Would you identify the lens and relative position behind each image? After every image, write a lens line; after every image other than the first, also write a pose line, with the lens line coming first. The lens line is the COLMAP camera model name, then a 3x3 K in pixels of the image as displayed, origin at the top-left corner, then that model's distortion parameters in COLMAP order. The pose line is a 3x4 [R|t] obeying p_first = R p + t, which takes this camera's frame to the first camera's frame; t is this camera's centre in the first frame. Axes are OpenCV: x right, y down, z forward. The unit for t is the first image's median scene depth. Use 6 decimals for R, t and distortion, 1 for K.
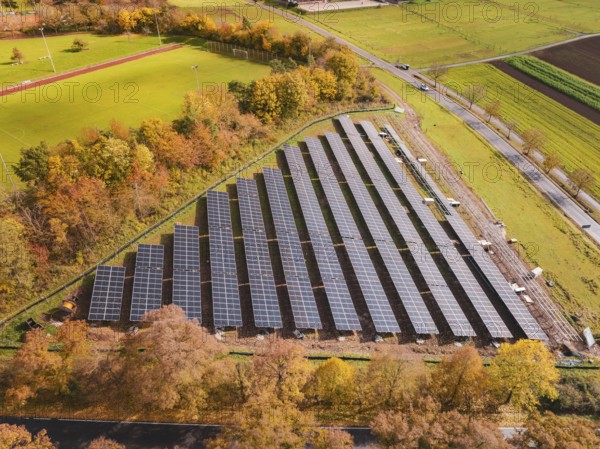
lens RADIAL K [[409.6, 0, 300.0], [0, 409.6, 224.5], [0, 0, 1]] dist [-0.049005, 0.021714]
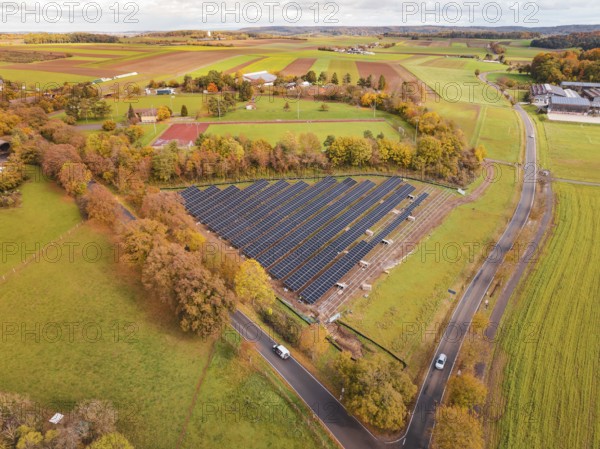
lens RADIAL K [[409.6, 0, 300.0], [0, 409.6, 224.5], [0, 0, 1]] dist [-0.049005, 0.021714]
pose [[0.657601, 0.325956, -0.679200, 0.889713], [-0.447744, 0.894151, -0.004392, 0.025079], [0.605876, 0.306996, 0.733940, -0.147024]]
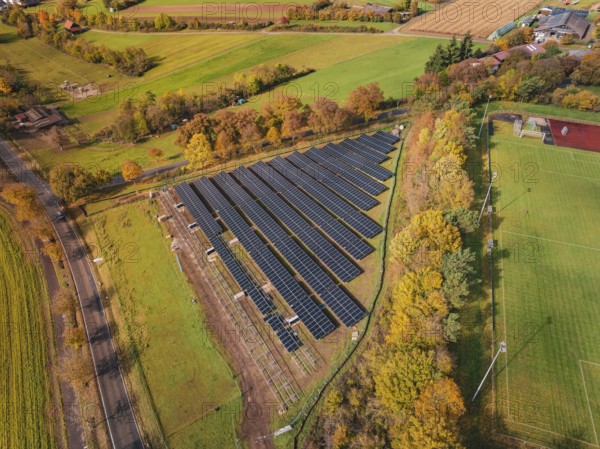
lens RADIAL K [[409.6, 0, 300.0], [0, 409.6, 224.5], [0, 0, 1]] dist [-0.049005, 0.021714]
pose [[-0.940511, 0.218121, -0.260505, 0.342730], [-0.200087, 0.264100, 0.943513, -0.943238], [0.274599, 0.939508, -0.204745, 1.002372]]
